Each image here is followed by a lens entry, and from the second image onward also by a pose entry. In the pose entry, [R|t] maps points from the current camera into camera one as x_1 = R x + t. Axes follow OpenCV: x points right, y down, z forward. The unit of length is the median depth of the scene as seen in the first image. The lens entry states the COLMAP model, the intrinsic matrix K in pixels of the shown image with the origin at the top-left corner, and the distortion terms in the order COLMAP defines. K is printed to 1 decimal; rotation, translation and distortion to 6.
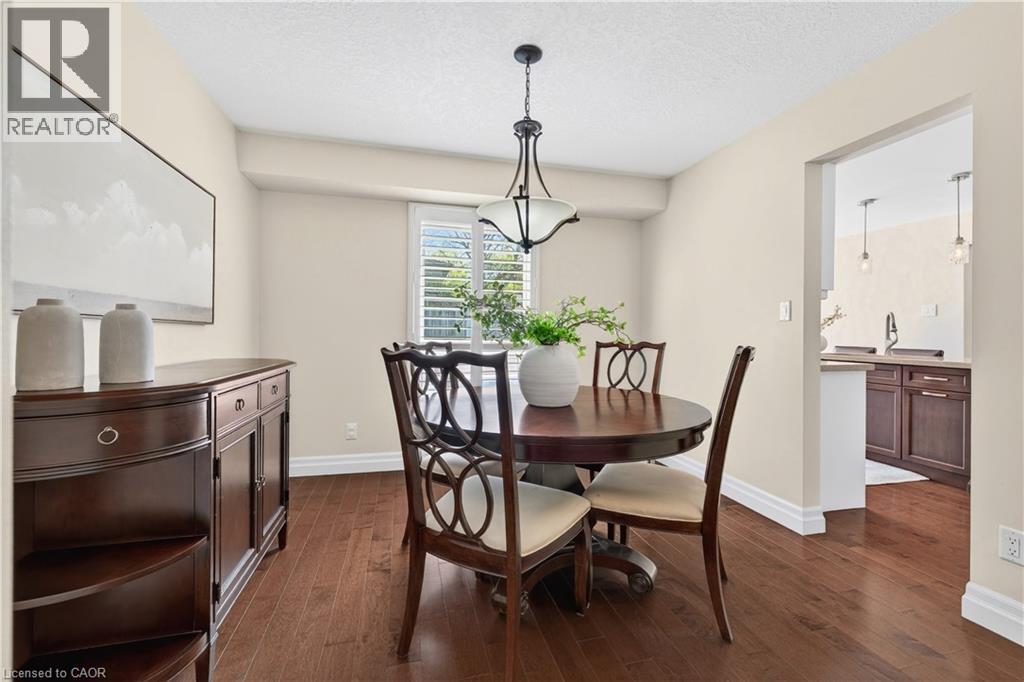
lens RADIAL K [[428.1, 0, 513.0], [0, 428.1, 333.0], [0, 0, 1]] dist [0.002753, -0.001176]
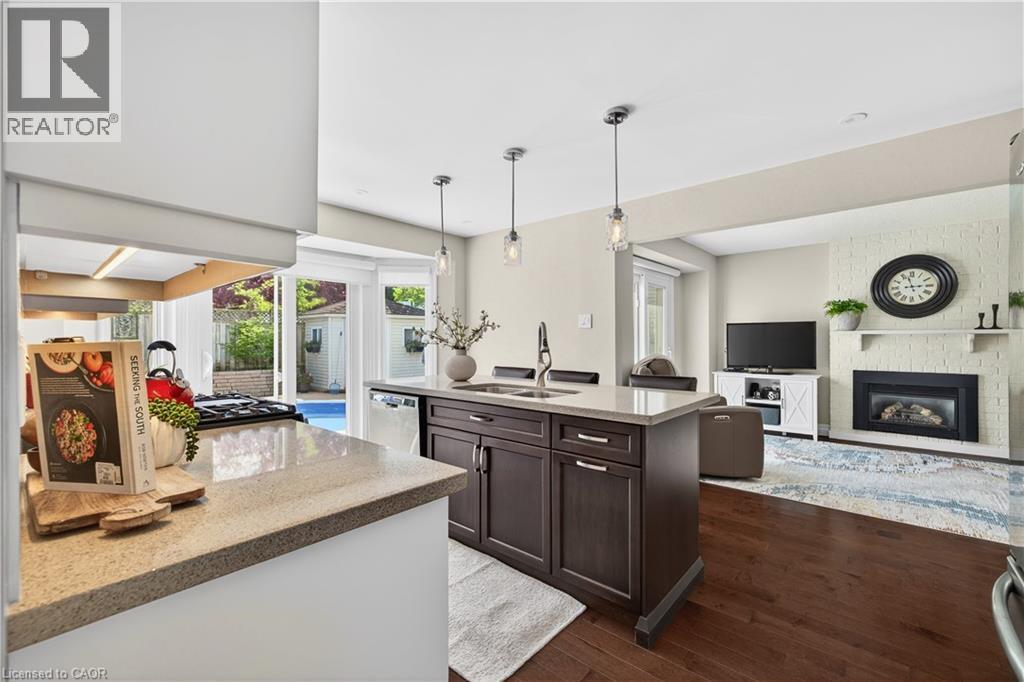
lens RADIAL K [[428.1, 0, 514.5], [0, 428.1, 341.0], [0, 0, 1]] dist [0.002753, -0.001176]
pose [[0.821163, -0.008585, 0.570629, 0.855881], [0.006257, 0.999962, 0.006040, -0.045105], [-0.570659, -0.001390, 0.821186, 0.879166]]
